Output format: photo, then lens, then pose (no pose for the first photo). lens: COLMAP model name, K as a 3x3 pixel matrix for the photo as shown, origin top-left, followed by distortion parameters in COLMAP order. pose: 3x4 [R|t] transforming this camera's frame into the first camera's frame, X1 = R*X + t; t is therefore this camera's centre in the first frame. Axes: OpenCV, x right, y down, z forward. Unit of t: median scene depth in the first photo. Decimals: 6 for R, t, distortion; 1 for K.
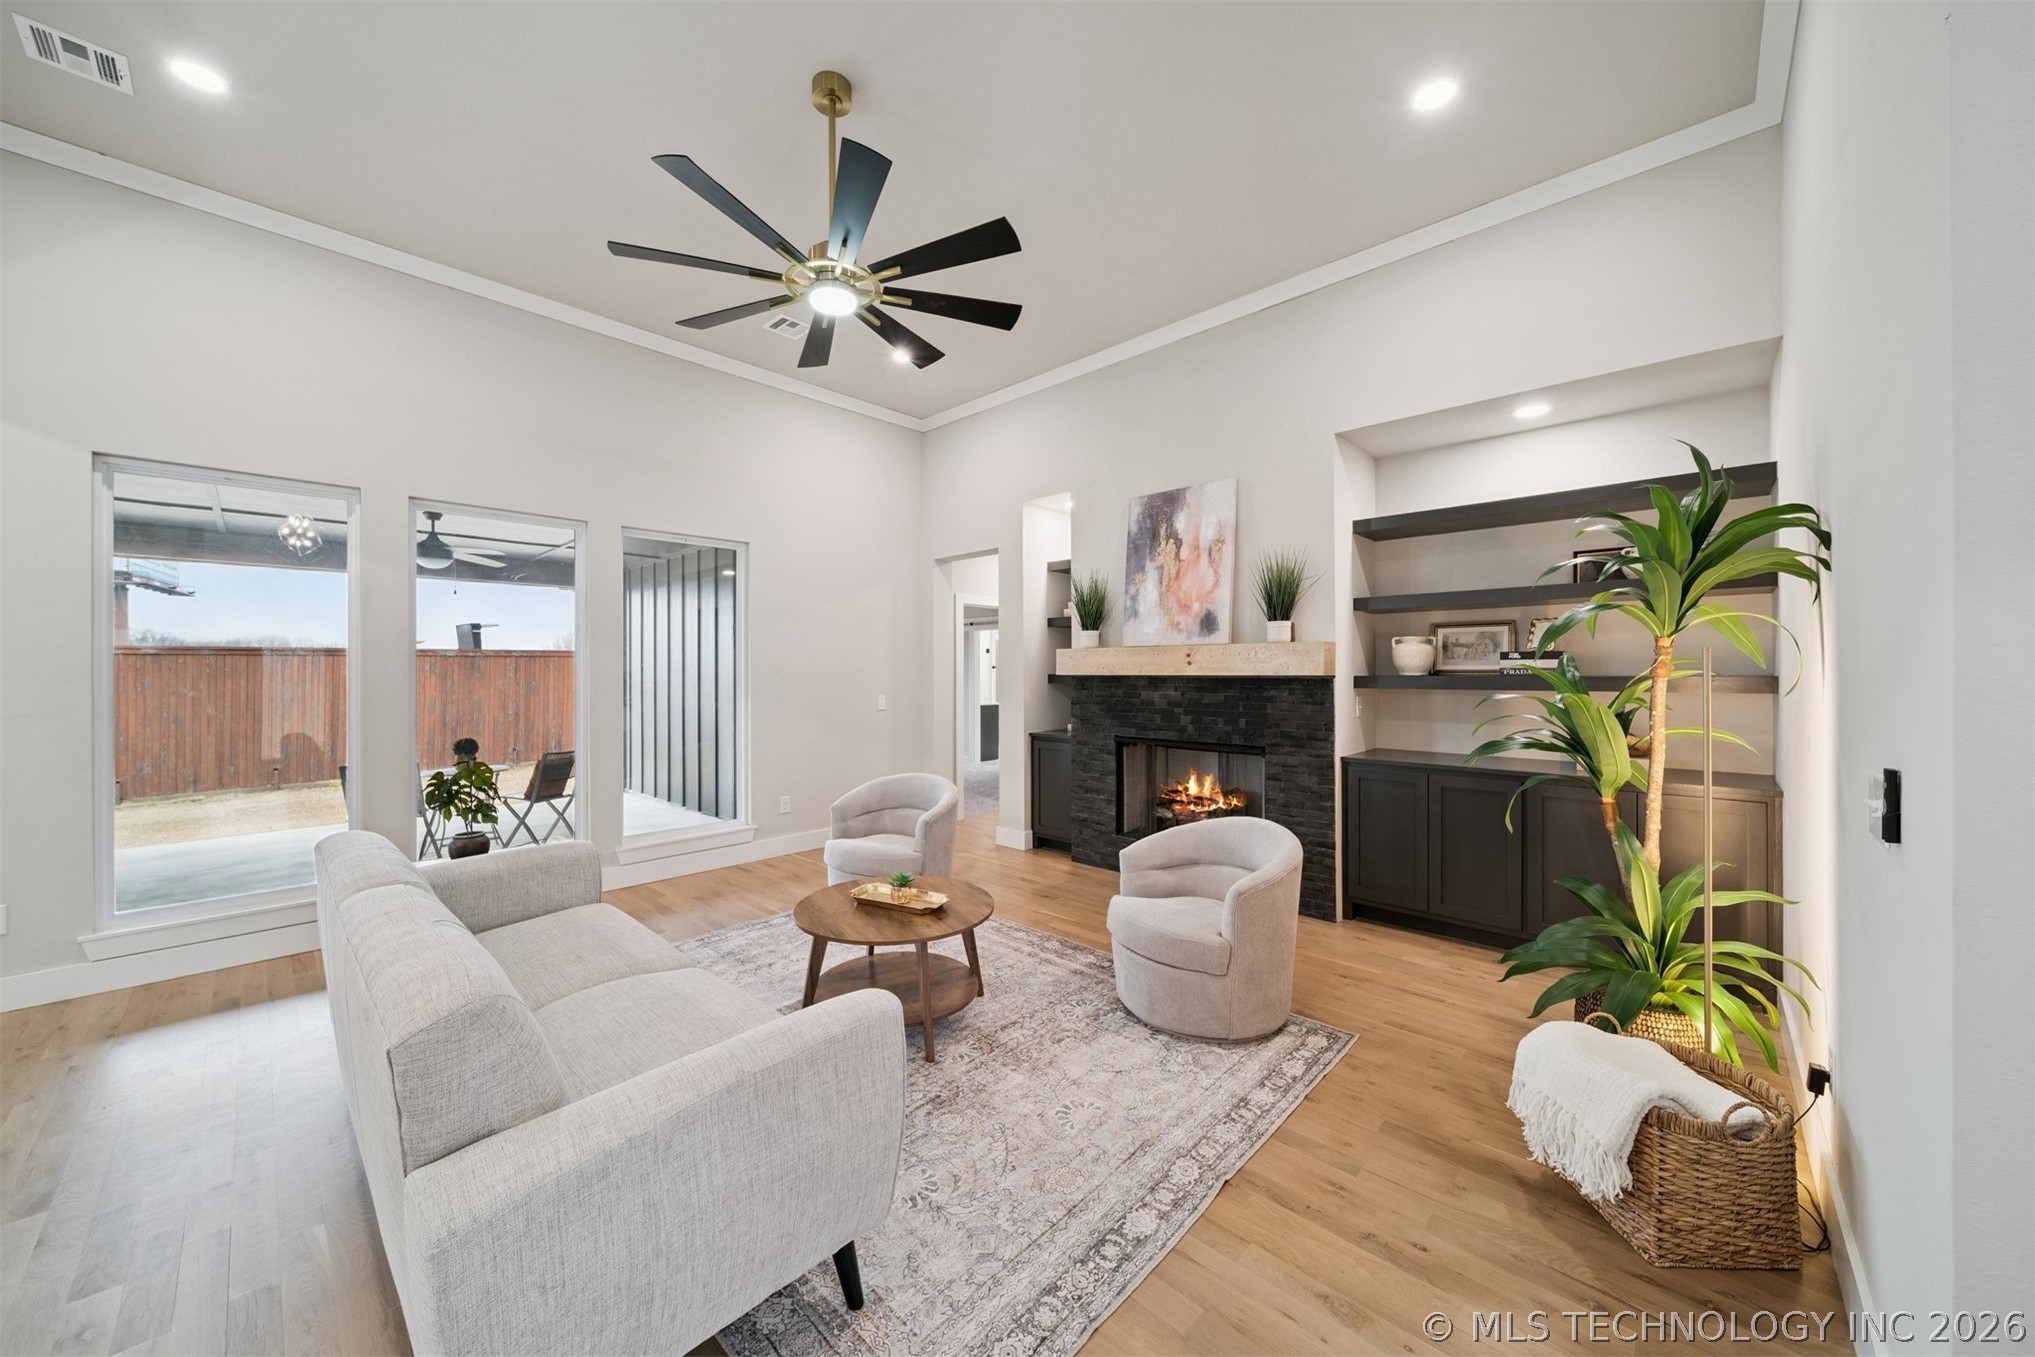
lens RADIAL K [[715.2, 0, 1006.4], [0, 715.2, 672.0], [0, 0, 1]] dist [0.001536, -0.001827]
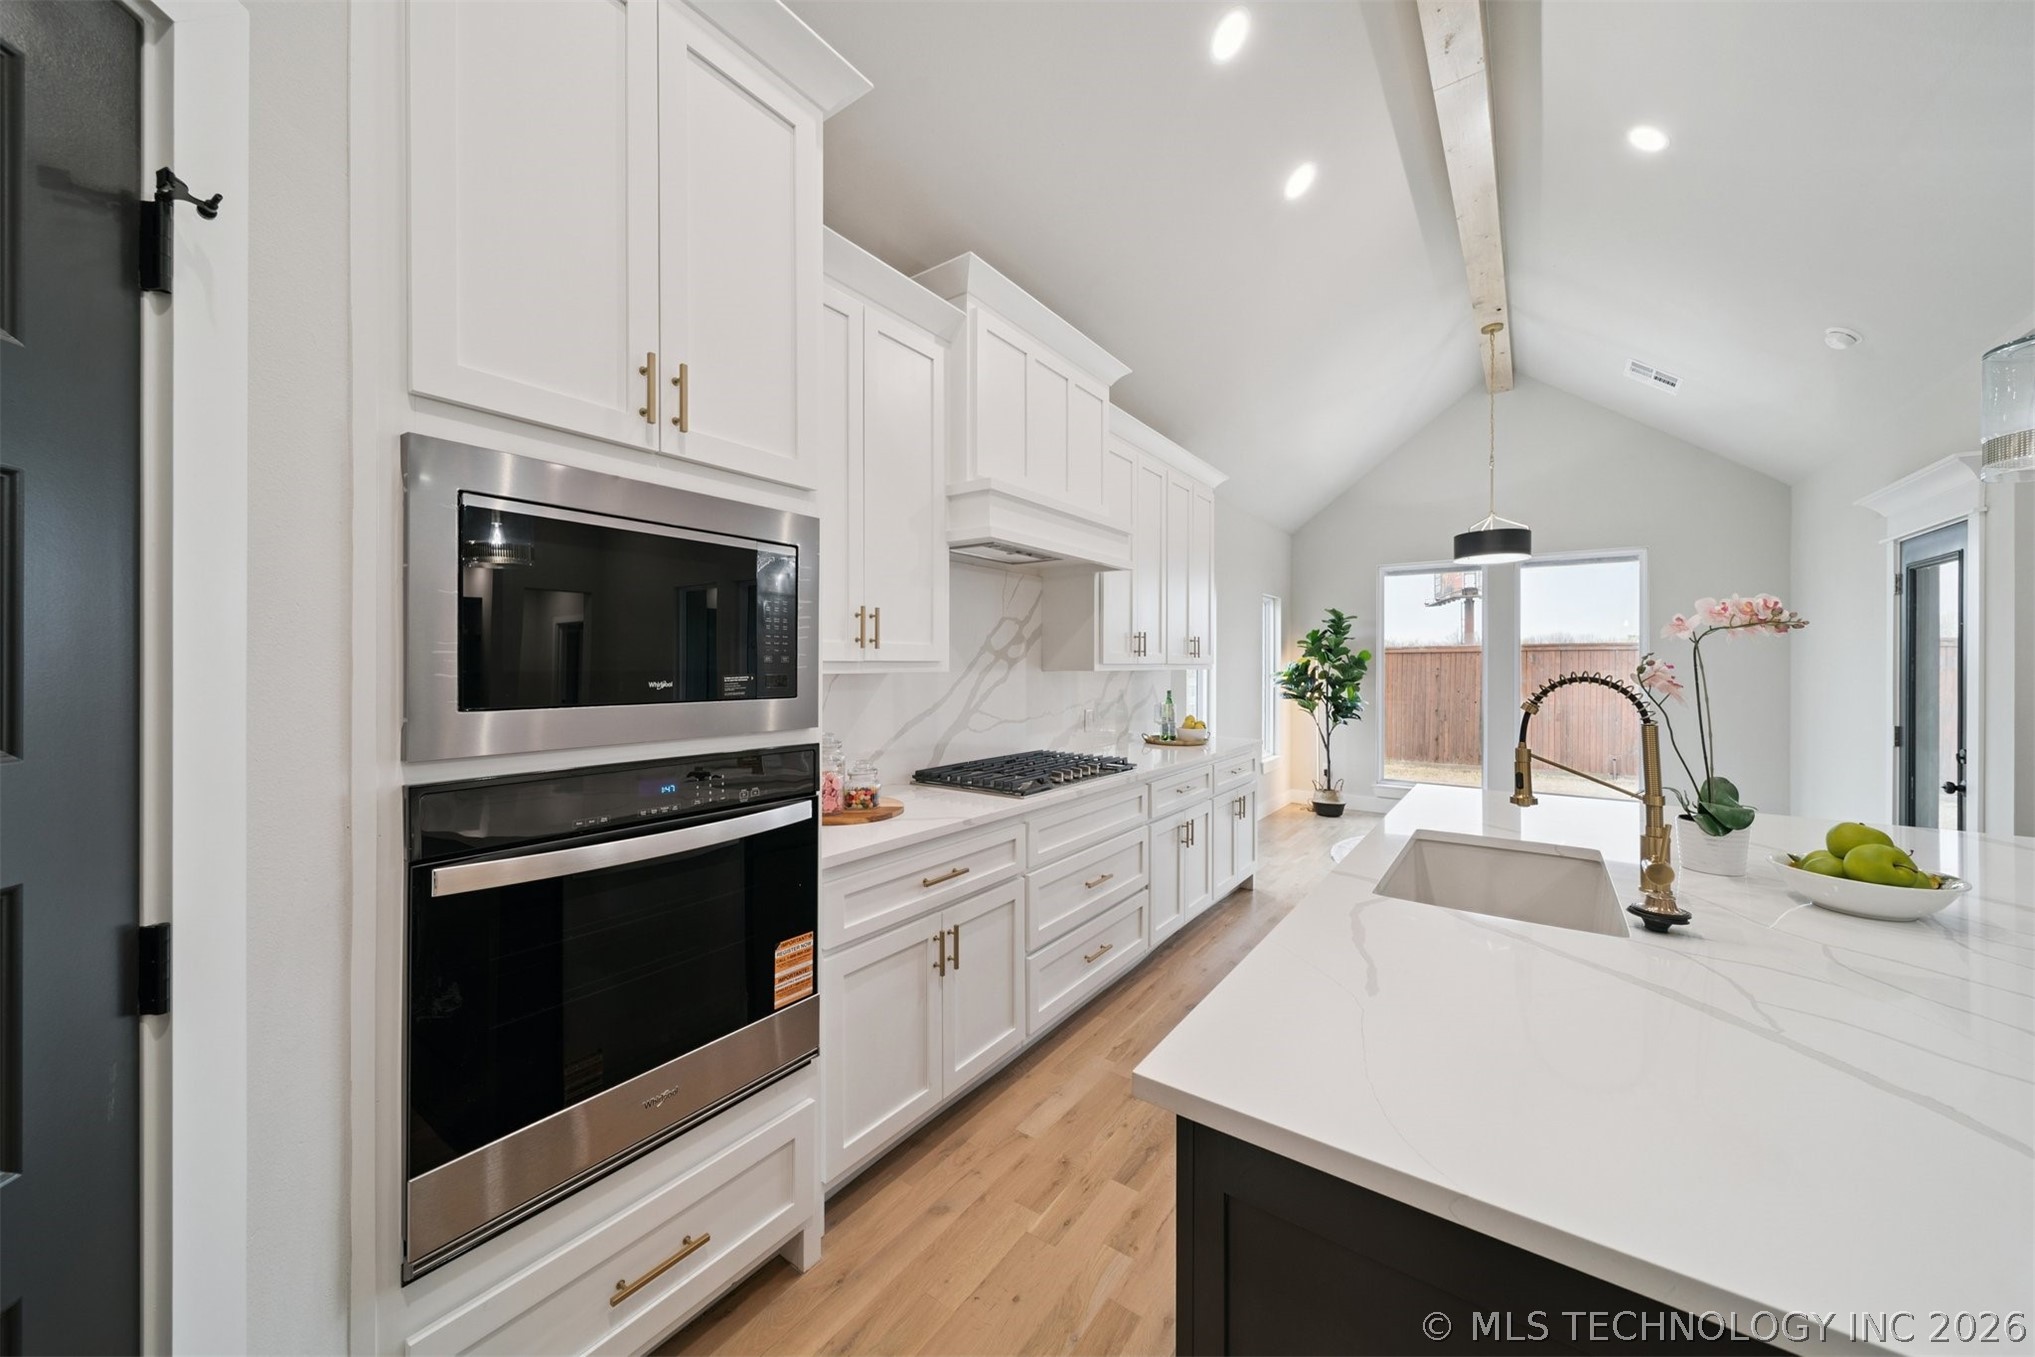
lens RADIAL K [[727.9, 0, 998.7], [0, 727.9, 666.1], [0, 0, 1]] dist [0.001885, 0.000080]
pose [[0.130831, 0.005844, -0.991388, -0.567031], [-0.005930, 0.999969, 0.005112, 0.004928], [0.991387, 0.005211, 0.130861, -0.456640]]
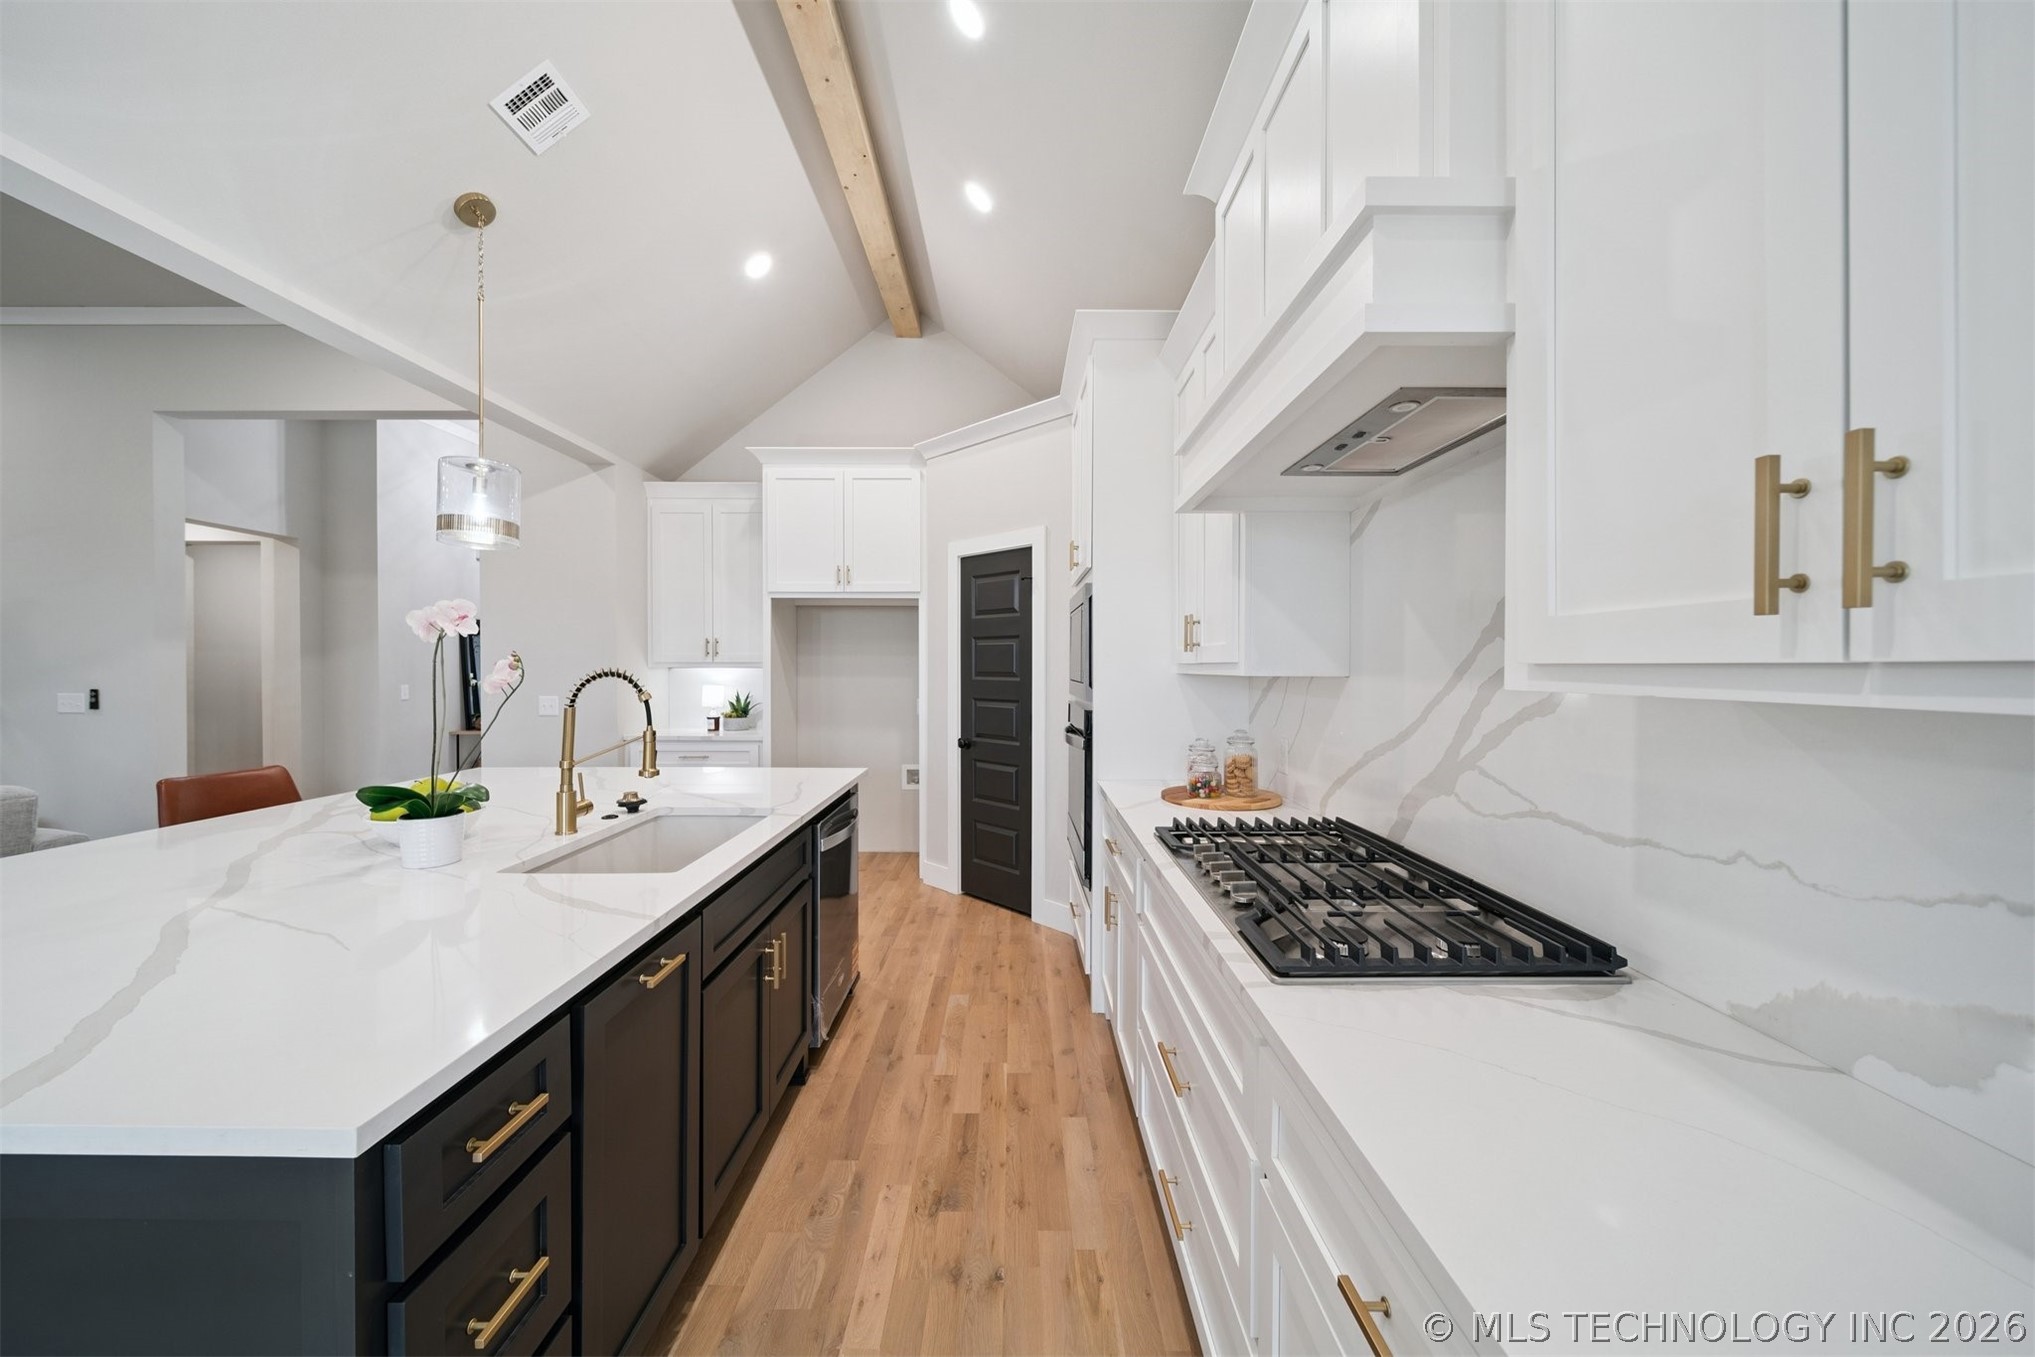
lens RADIAL K [[722.6, 0, 1017.5], [0, 722.6, 678.5], [0, 0, 1]] dist [0.000598, 0.000001]
pose [[-0.695169, -0.012234, 0.718742, -1.474022], [0.000677, 0.999844, 0.017674, 0.006592], [-0.718846, 0.012773, -0.695052, 0.055671]]
